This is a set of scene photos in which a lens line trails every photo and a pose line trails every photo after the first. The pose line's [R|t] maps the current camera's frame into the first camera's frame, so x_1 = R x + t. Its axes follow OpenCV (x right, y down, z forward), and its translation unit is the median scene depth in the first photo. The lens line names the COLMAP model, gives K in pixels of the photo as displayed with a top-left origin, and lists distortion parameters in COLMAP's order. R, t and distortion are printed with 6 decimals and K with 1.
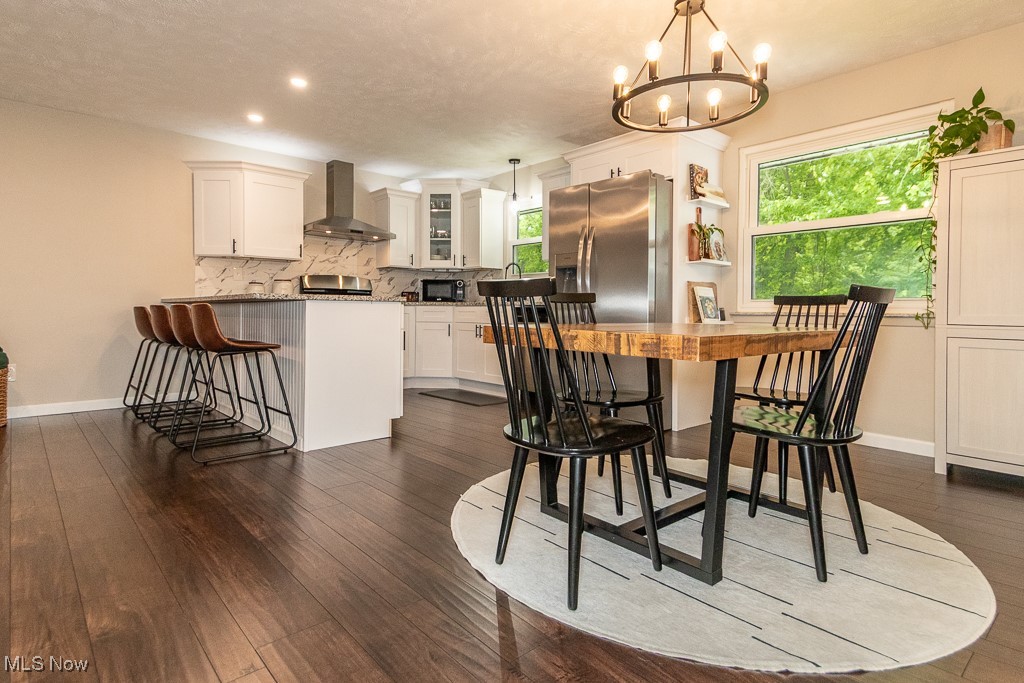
lens RADIAL K [[528.7, 0, 491.1], [0, 528.7, 312.9], [0, 0, 1]] dist [0.057828, -0.001499]
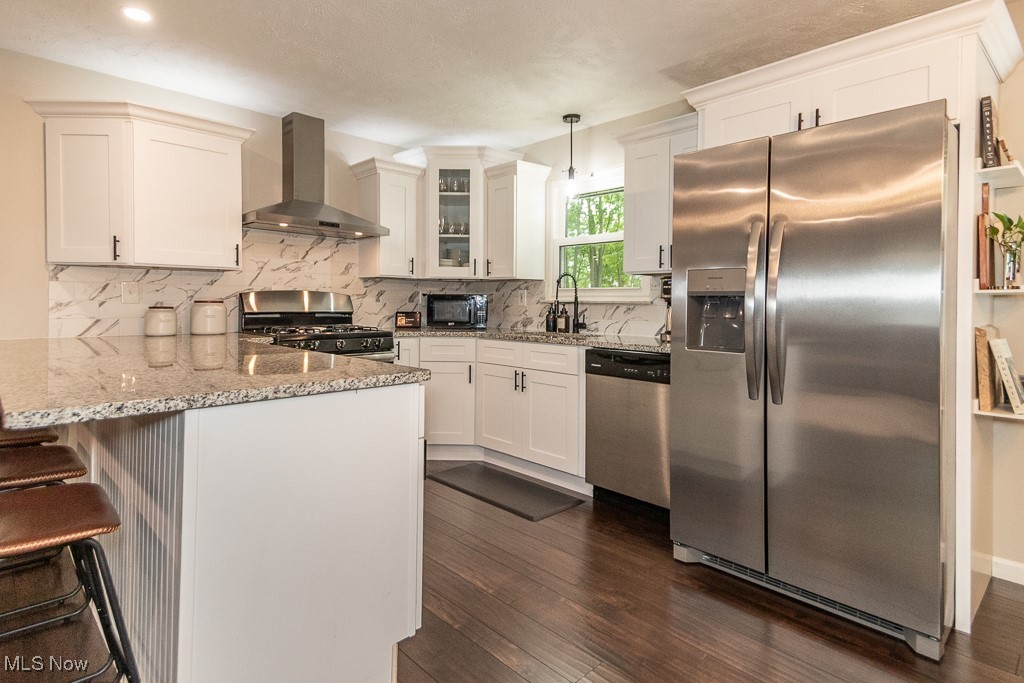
lens RADIAL K [[528.7, 0, 488.6], [0, 528.7, 311.1], [0, 0, 1]] dist [0.057828, -0.001499]
pose [[0.999397, 0.001883, 0.034662, -0.077905], [-0.002397, 0.999888, 0.014789, -0.055116], [-0.034630, -0.014863, 0.999290, 0.330053]]
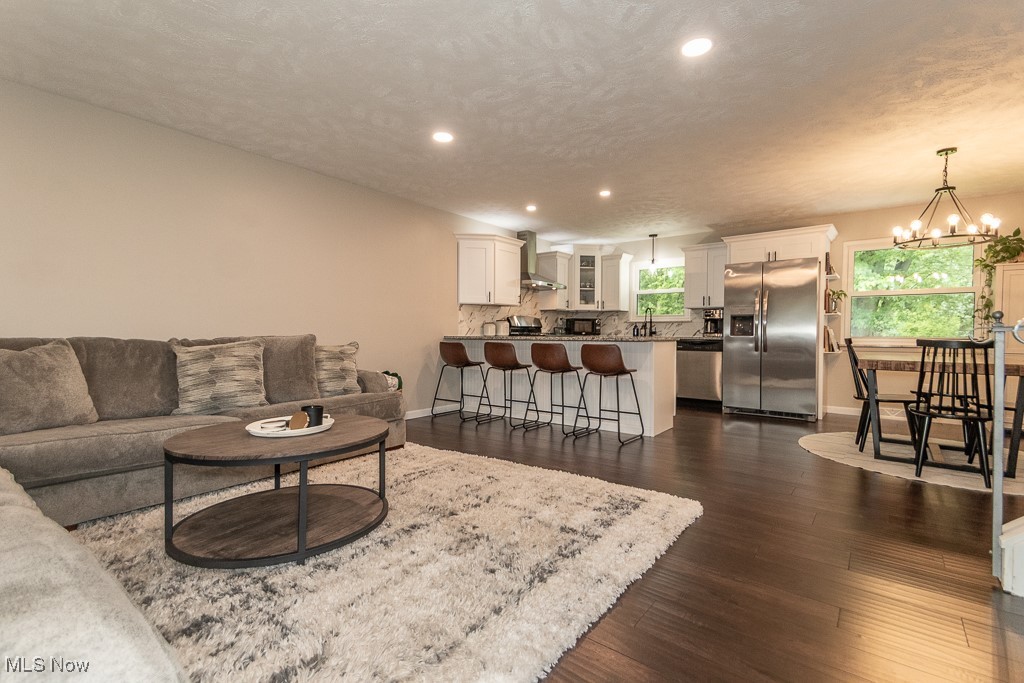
lens RADIAL K [[476.7, 0, 484.7], [0, 476.7, 343.6], [0, 0, 1]] dist [0.043563, -0.005078]
pose [[0.983549, -0.005546, 0.180558, -0.603420], [0.002175, 0.999820, 0.018864, -0.023828], [-0.180630, -0.018161, 0.983383, -0.167668]]
